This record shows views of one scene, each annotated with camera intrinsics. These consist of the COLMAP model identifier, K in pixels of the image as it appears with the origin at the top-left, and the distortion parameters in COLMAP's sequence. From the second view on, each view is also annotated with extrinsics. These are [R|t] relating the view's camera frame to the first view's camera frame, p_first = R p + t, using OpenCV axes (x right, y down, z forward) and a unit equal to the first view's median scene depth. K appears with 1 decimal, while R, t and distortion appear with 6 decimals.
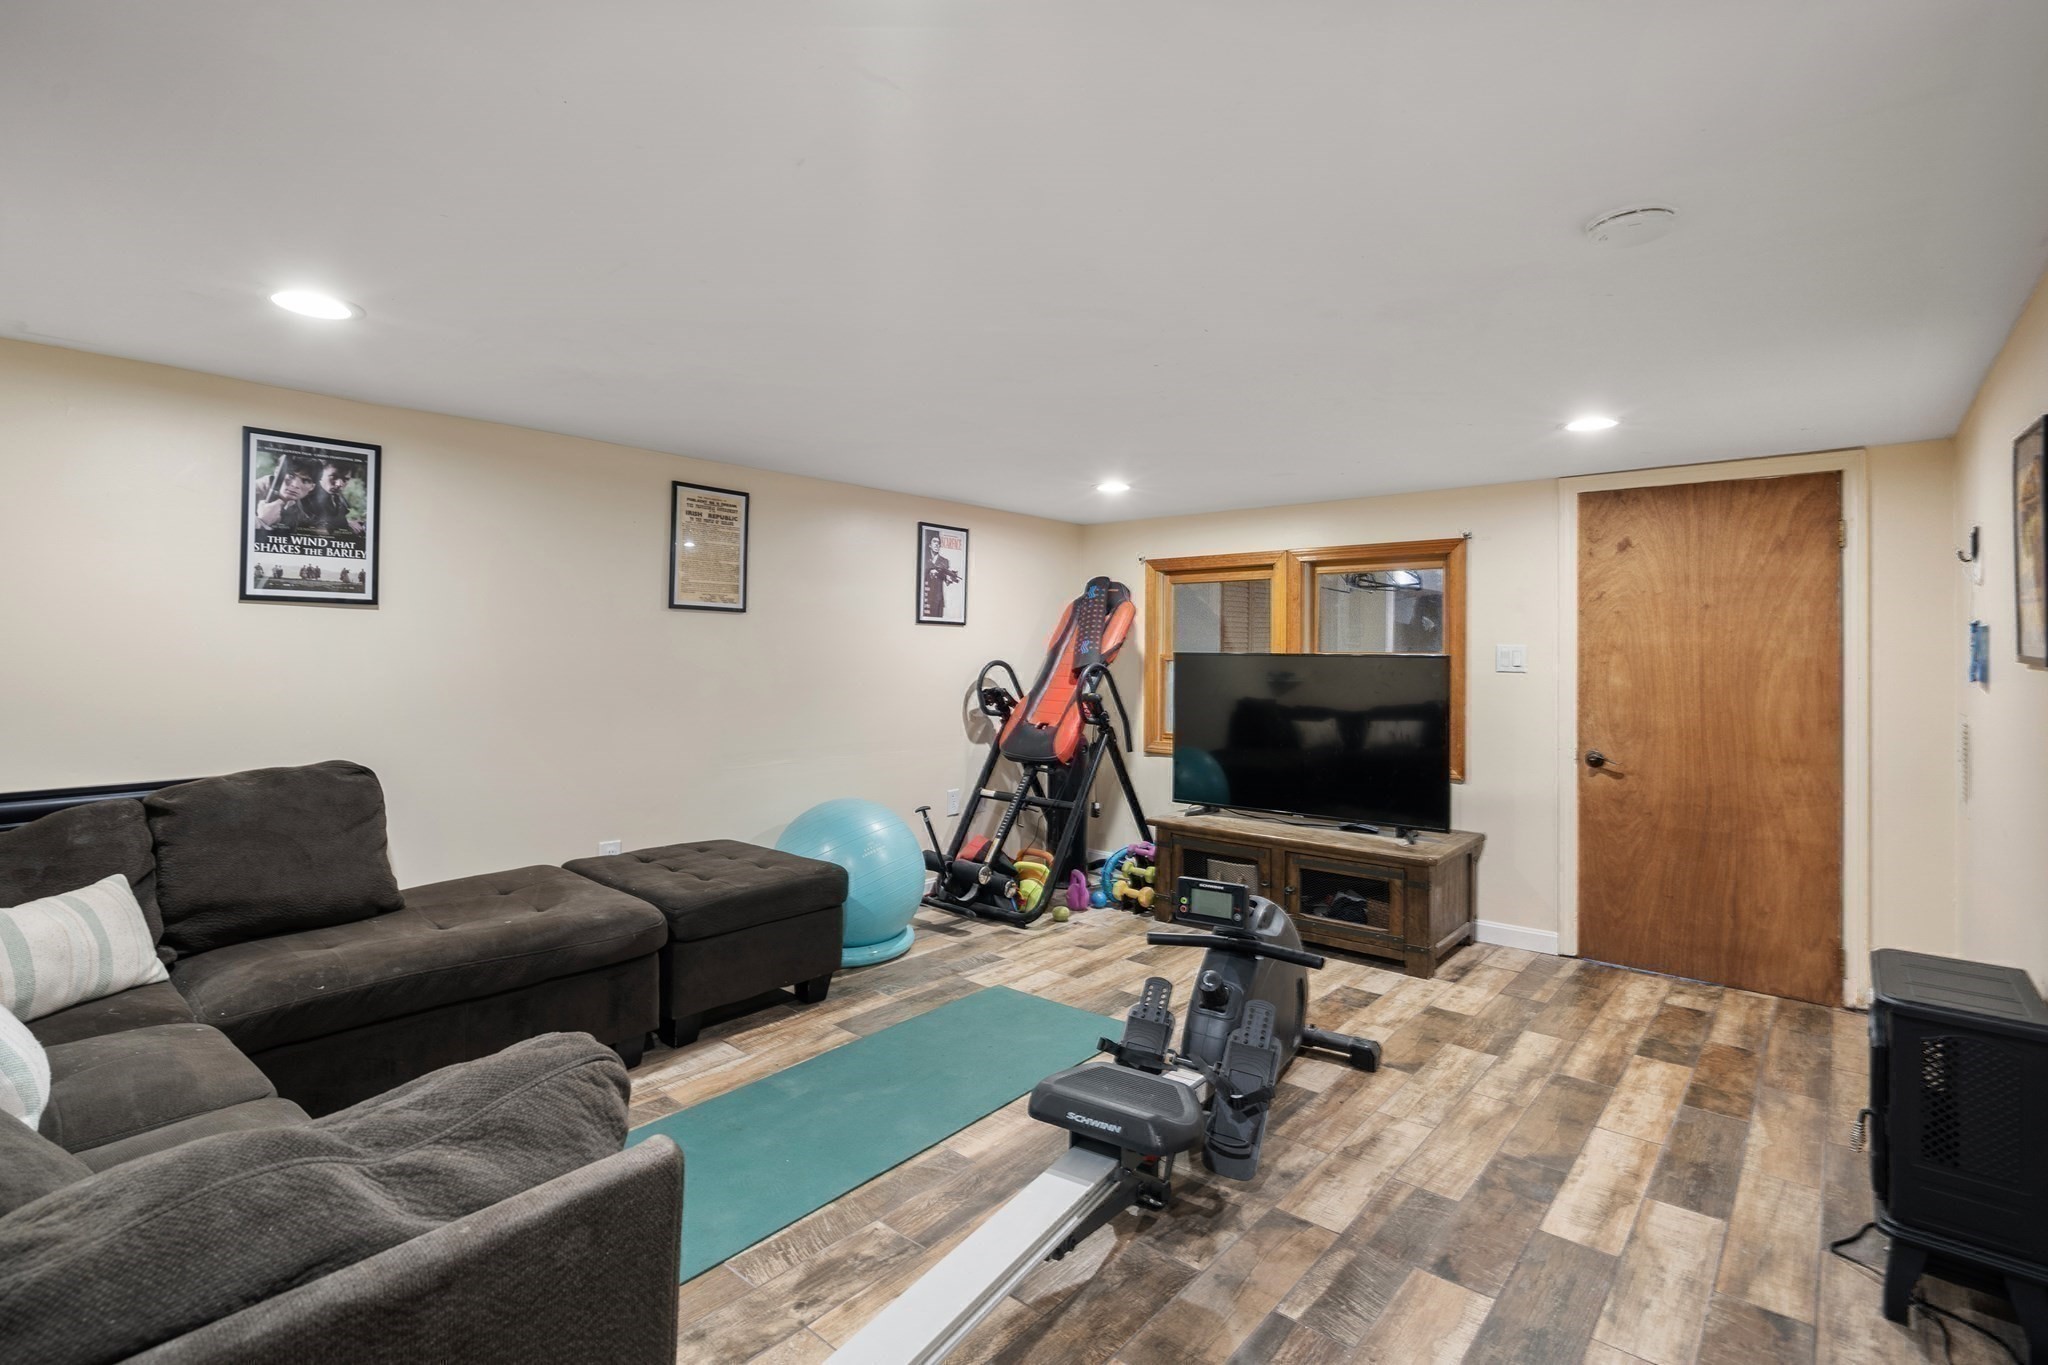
lens RADIAL K [[958.4, 0, 1014.0], [0, 958.4, 649.7], [0, 0, 1]] dist [-0.010736, 0.000952]
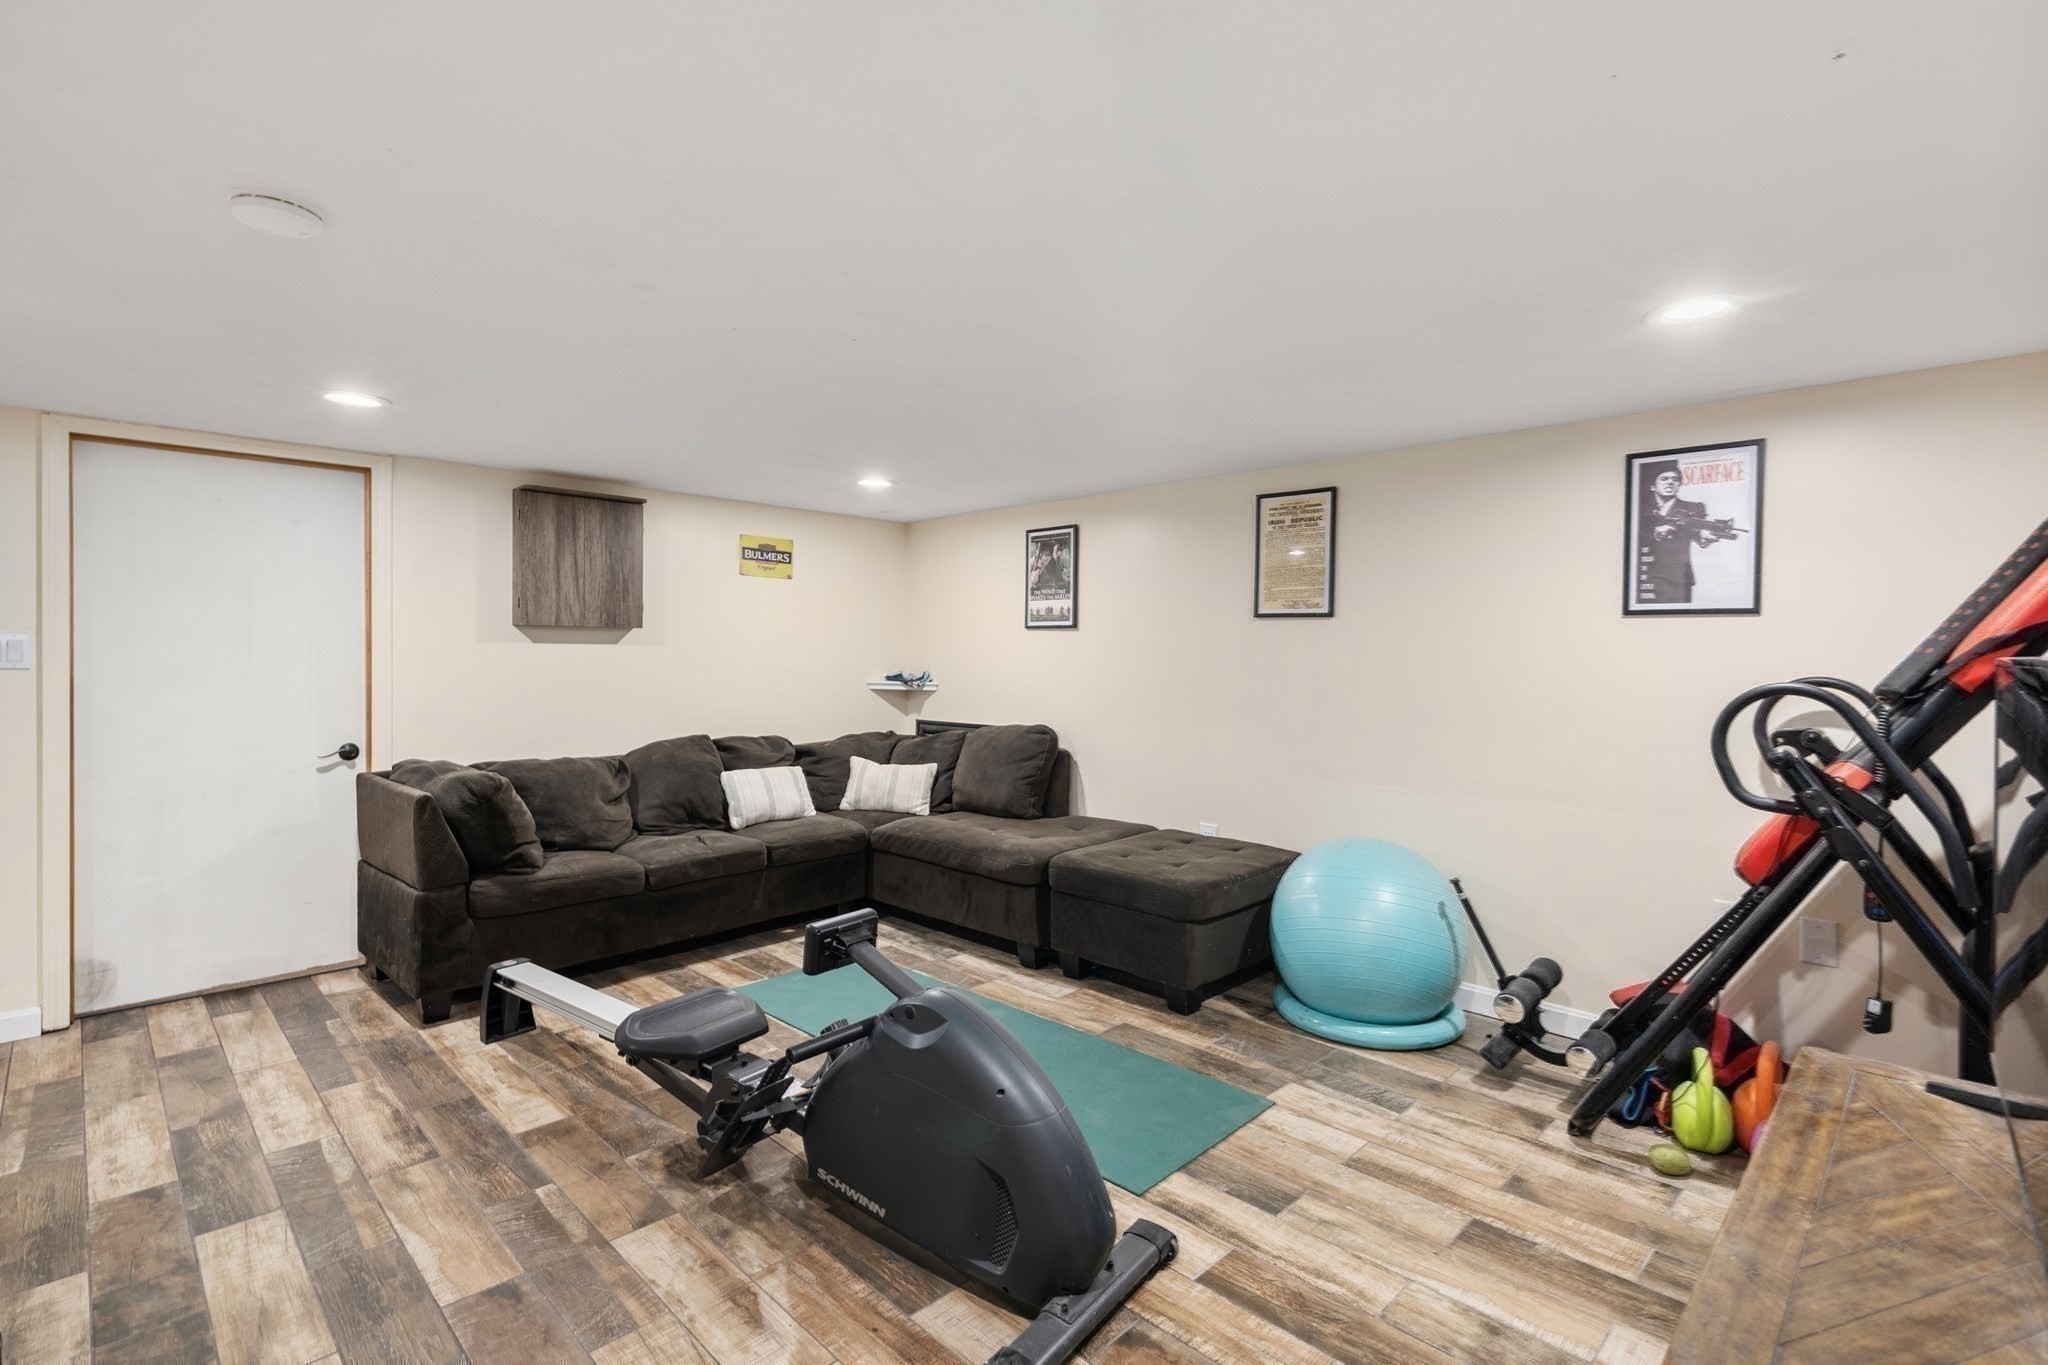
lens RADIAL K [[956.4, 0, 1020.5], [0, 956.4, 666.7], [0, 0, 1]] dist [-0.001768, 0.000148]
pose [[-0.064899, 0.005822, -0.997875, 0.707538], [-0.003620, 0.999975, 0.006070, 0.005435], [0.997885, 0.004006, -0.064876, 0.810389]]
